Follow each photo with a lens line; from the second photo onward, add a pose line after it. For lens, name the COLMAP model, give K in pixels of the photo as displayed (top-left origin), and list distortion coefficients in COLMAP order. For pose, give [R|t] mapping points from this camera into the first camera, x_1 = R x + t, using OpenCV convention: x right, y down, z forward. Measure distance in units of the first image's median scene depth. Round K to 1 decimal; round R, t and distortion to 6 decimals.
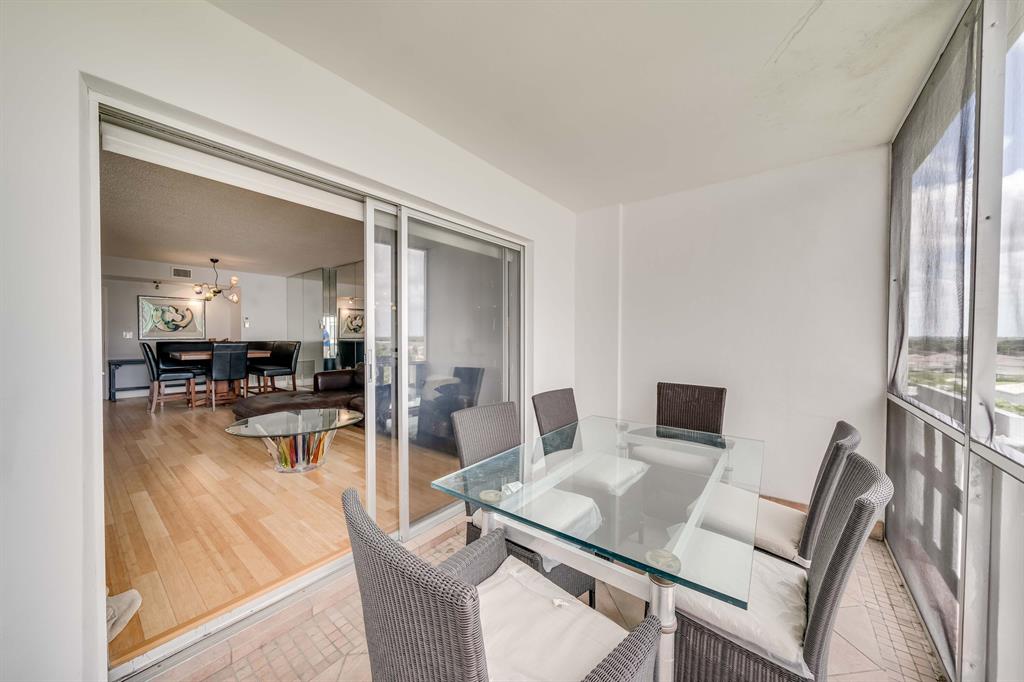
lens RADIAL K [[352.8, 0, 508.8], [0, 352.8, 340.7], [0, 0, 1]] dist [-0.003665, -0.000273]
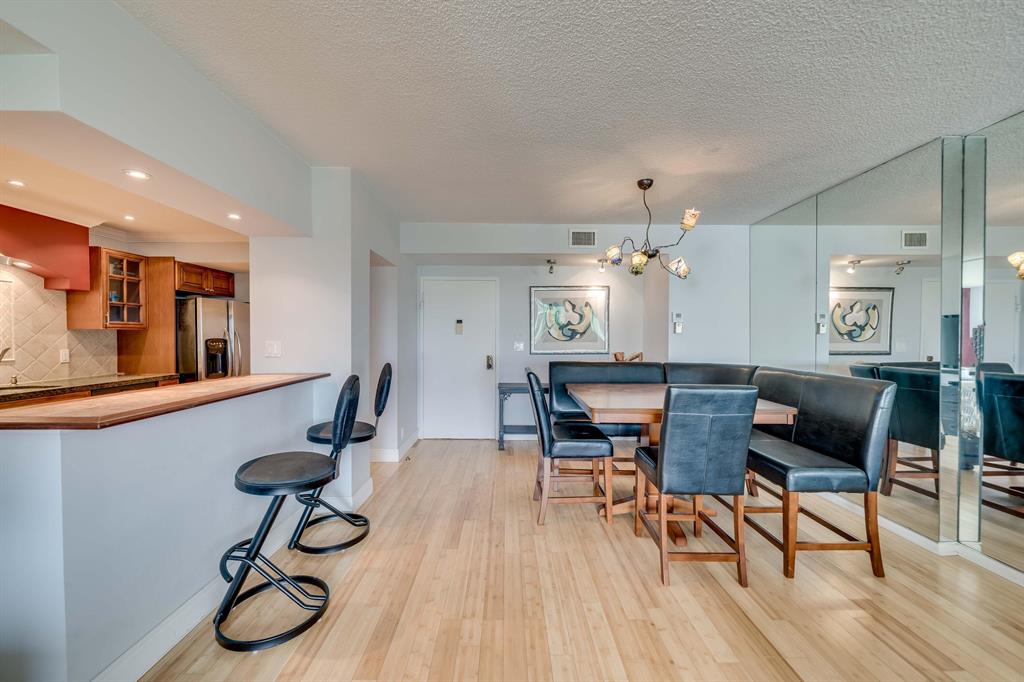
lens RADIAL K [[383.5, 0, 508.9], [0, 383.5, 339.9], [0, 0, 1]] dist [-0.002470, -0.000057]
pose [[0.625729, 0.007731, -0.780002, -0.561914], [-0.011703, 0.999931, 0.000523, -0.030589], [0.779953, 0.008801, 0.625777, 0.562188]]
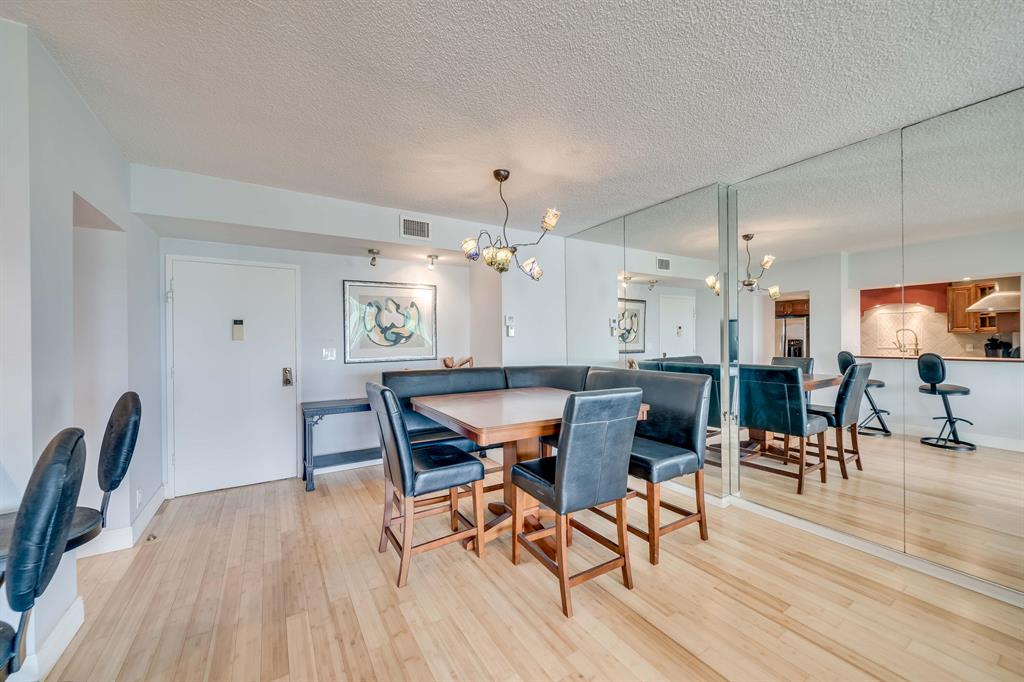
lens RADIAL K [[387.4, 0, 508.2], [0, 387.4, 339.9], [0, 0, 1]] dist [-0.002340, 0.000084]
pose [[0.939689, -0.009817, -0.341889, -0.670931], [0.006117, 0.999910, -0.011899, -0.031439], [0.341975, 0.009090, 0.939665, 0.576666]]
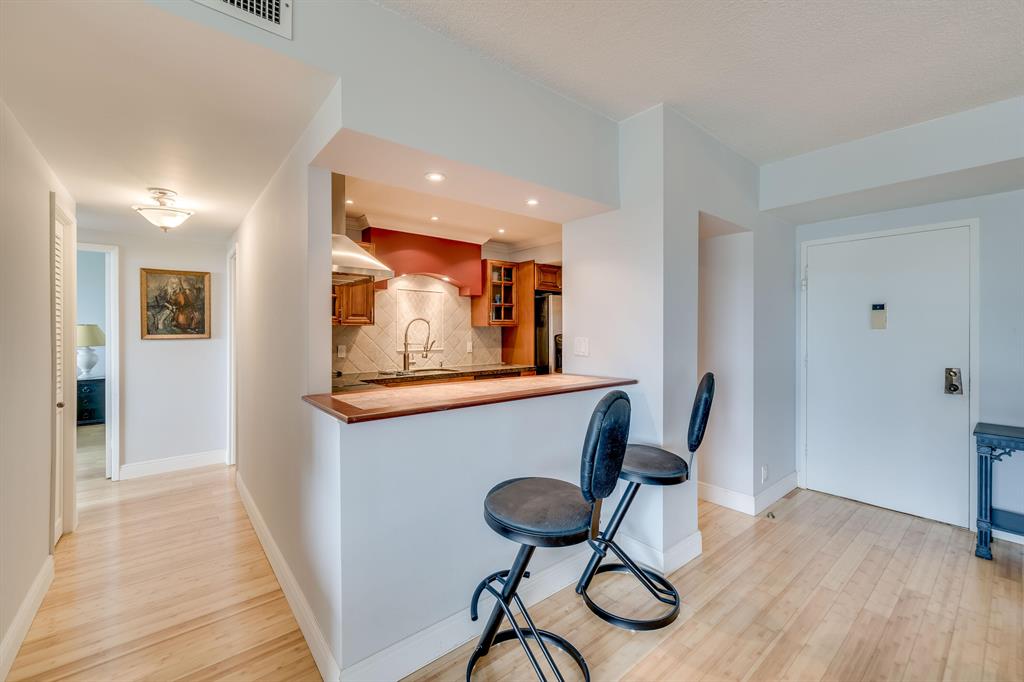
lens RADIAL K [[419.1, 0, 508.9], [0, 419.1, 332.4], [0, 0, 1]] dist [-0.000252, 0.000025]
pose [[-0.213443, 0.001827, -0.976954, -0.648234], [-0.014221, 0.999886, 0.004976, -0.032125], [0.976852, 0.014955, -0.213393, 0.646231]]
